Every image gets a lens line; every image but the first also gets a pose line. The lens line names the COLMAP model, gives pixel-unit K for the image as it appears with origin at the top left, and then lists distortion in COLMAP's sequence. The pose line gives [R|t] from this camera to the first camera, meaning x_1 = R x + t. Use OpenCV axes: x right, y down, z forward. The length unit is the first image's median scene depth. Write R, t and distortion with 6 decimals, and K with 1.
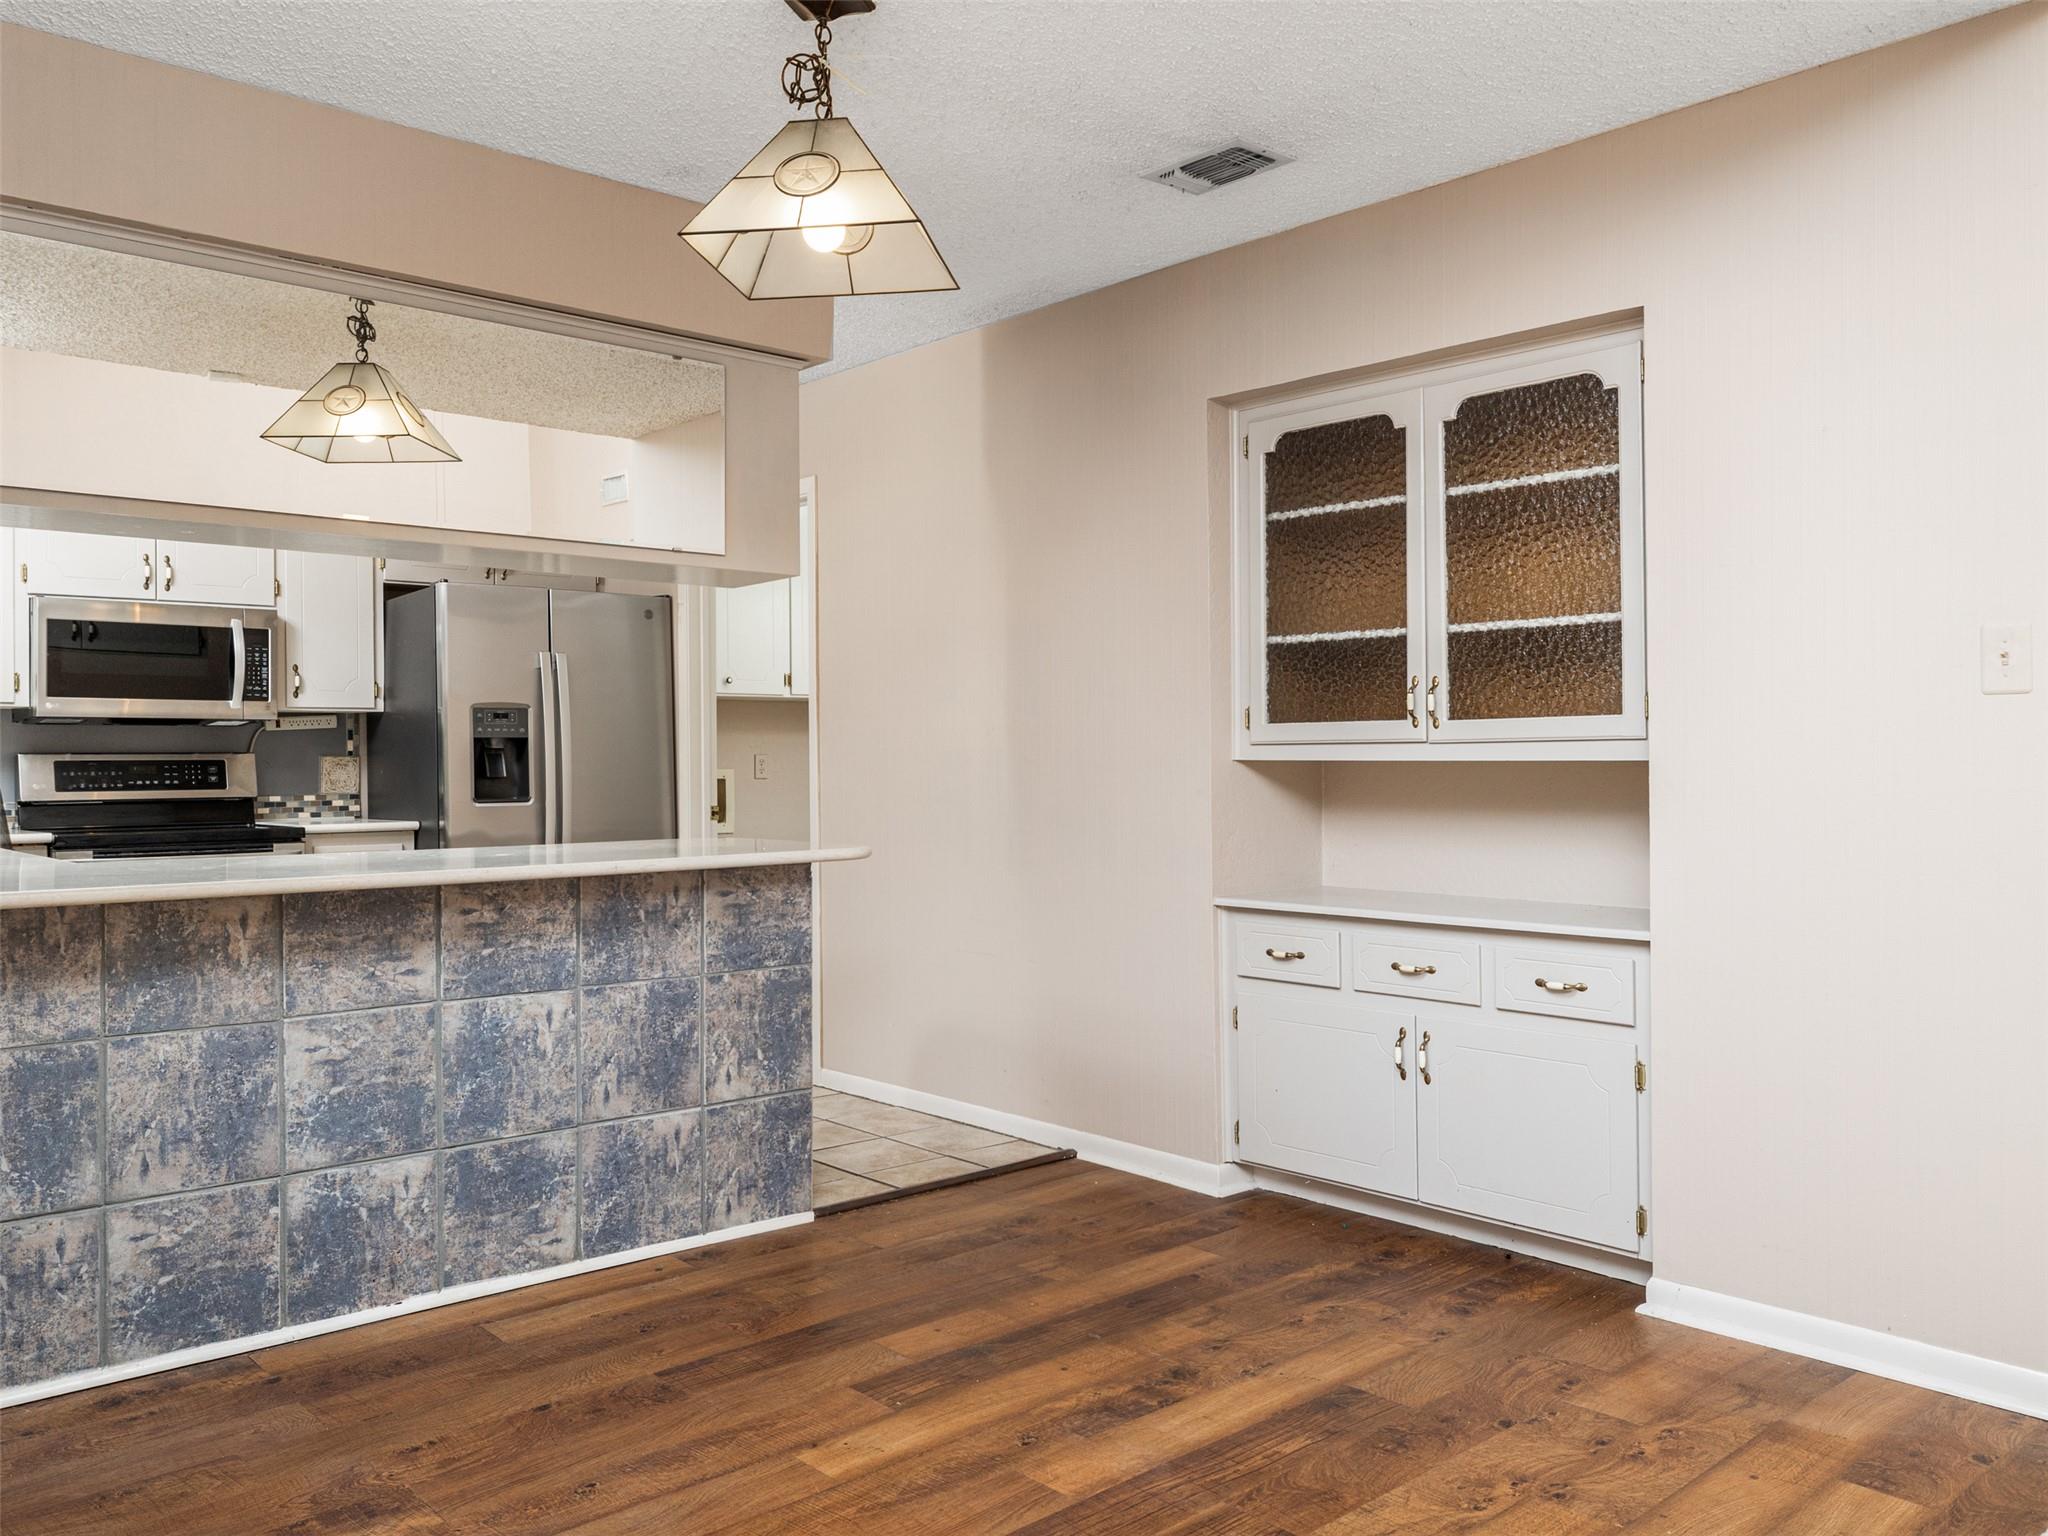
lens RADIAL K [[1641.0, 0, 983.8], [0, 1641.0, 745.5], [0, 0, 1]] dist [-0.007199, 0.028164]
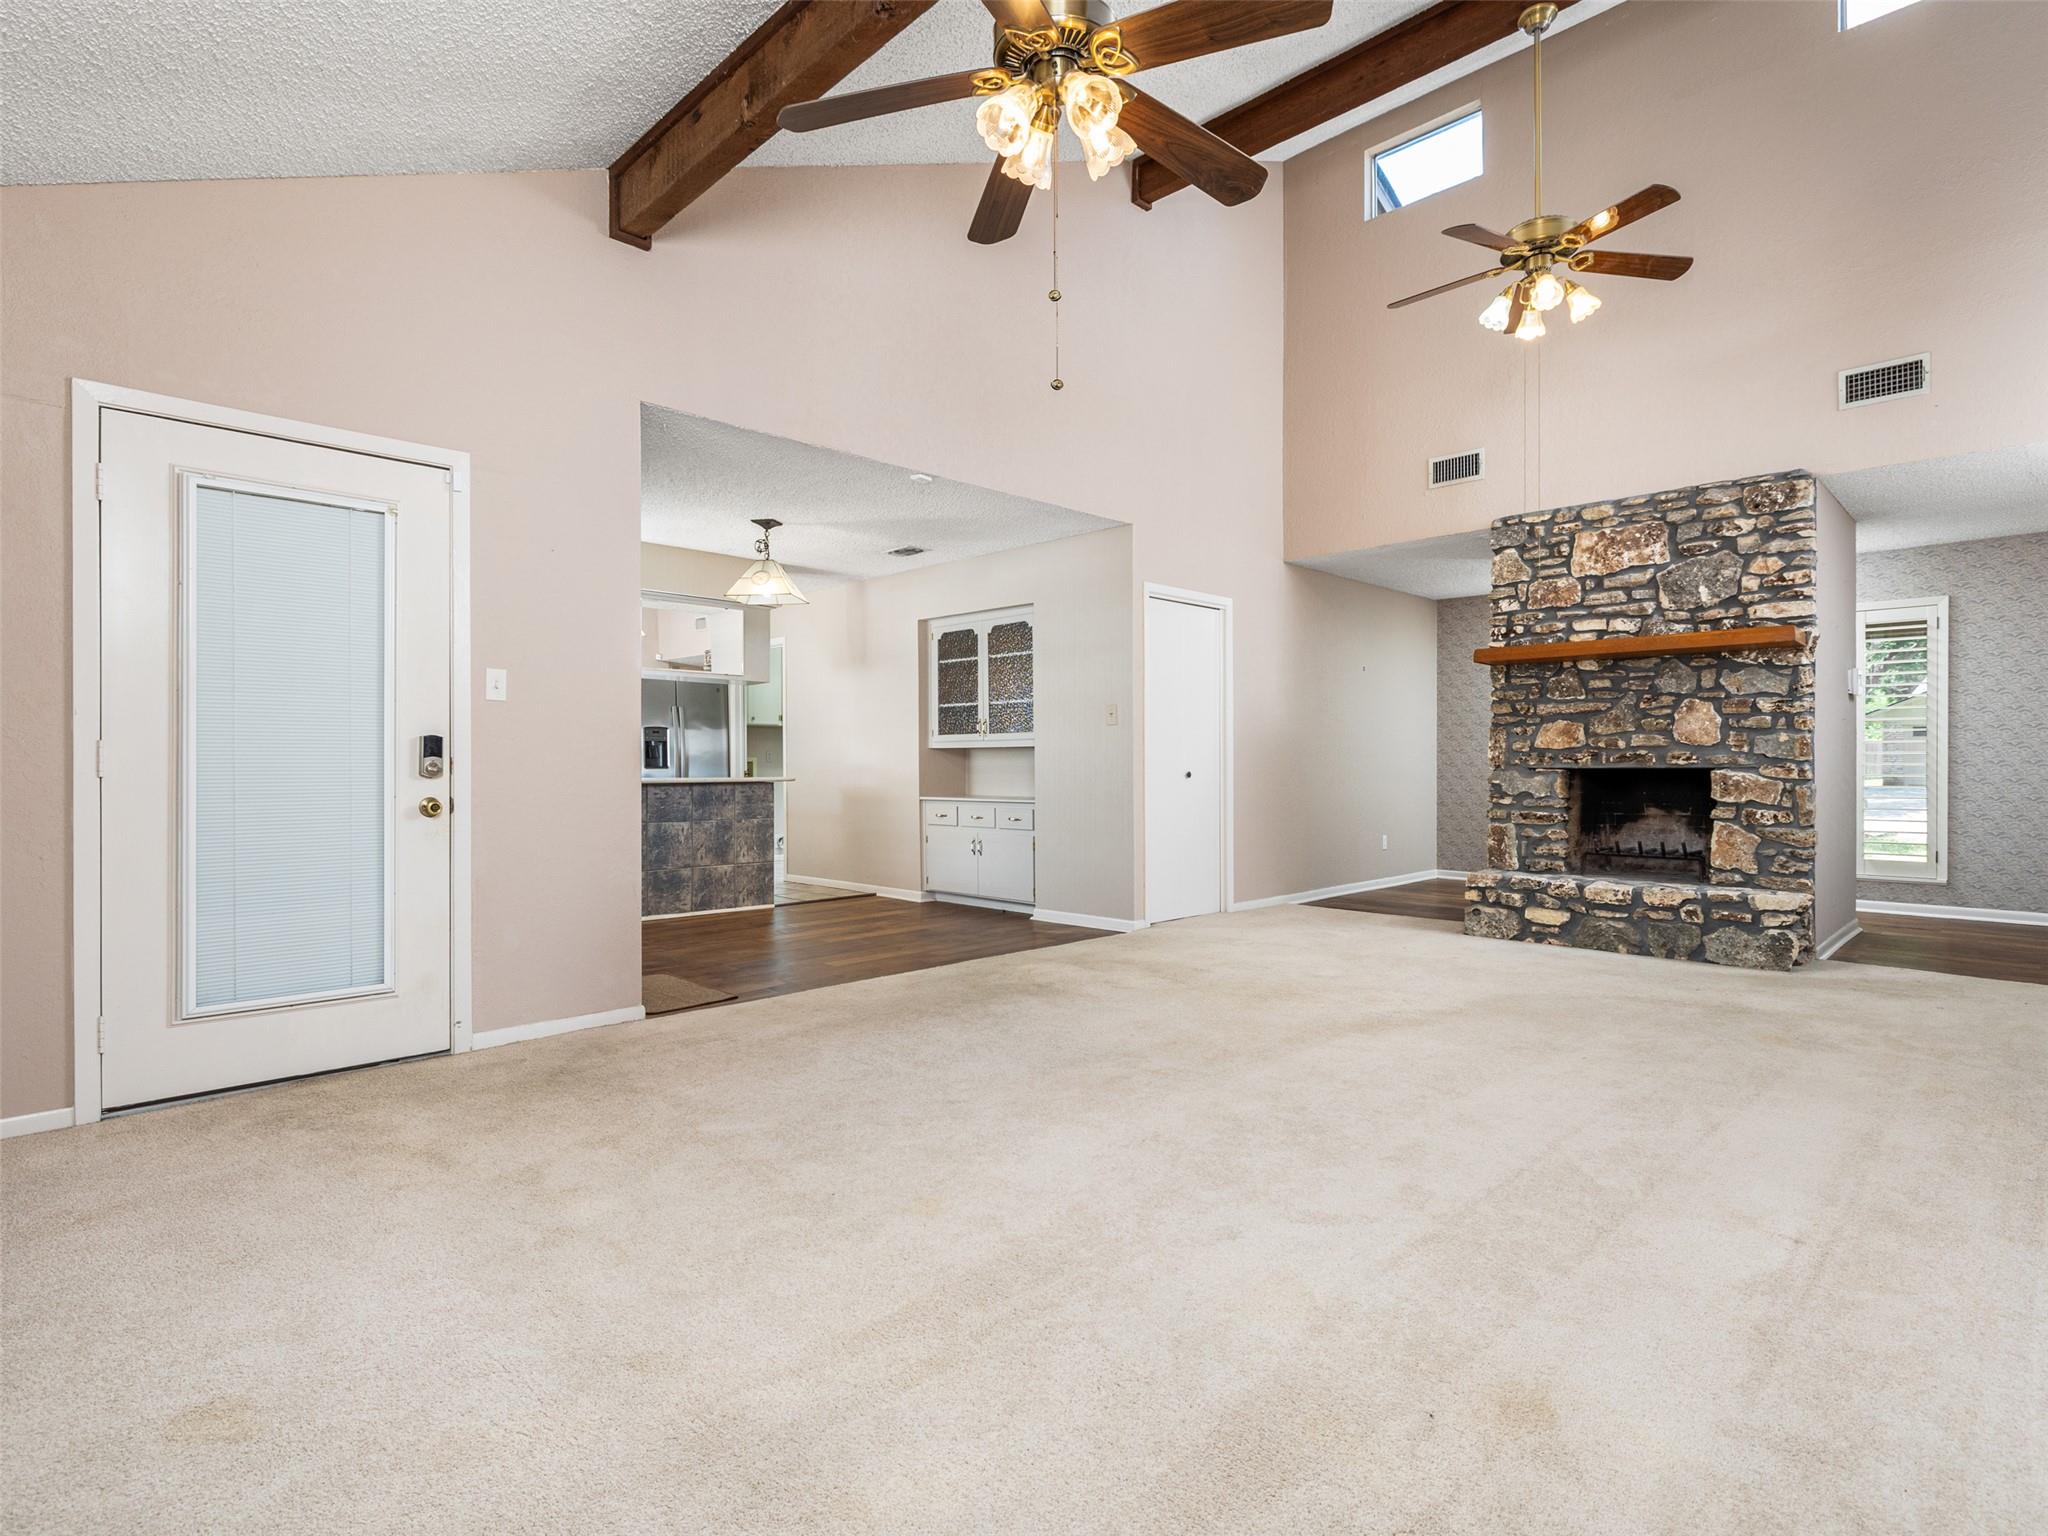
lens RADIAL K [[1051.4, 0, 990.0], [0, 1051.4, 763.8], [0, 0, 1]] dist [-0.002089, -0.000609]
pose [[0.998854, 0.004039, 0.047696, 0.203350], [-0.004187, 0.999987, 0.002993, 0.034373], [-0.047683, -0.003189, 0.998857, -0.941277]]
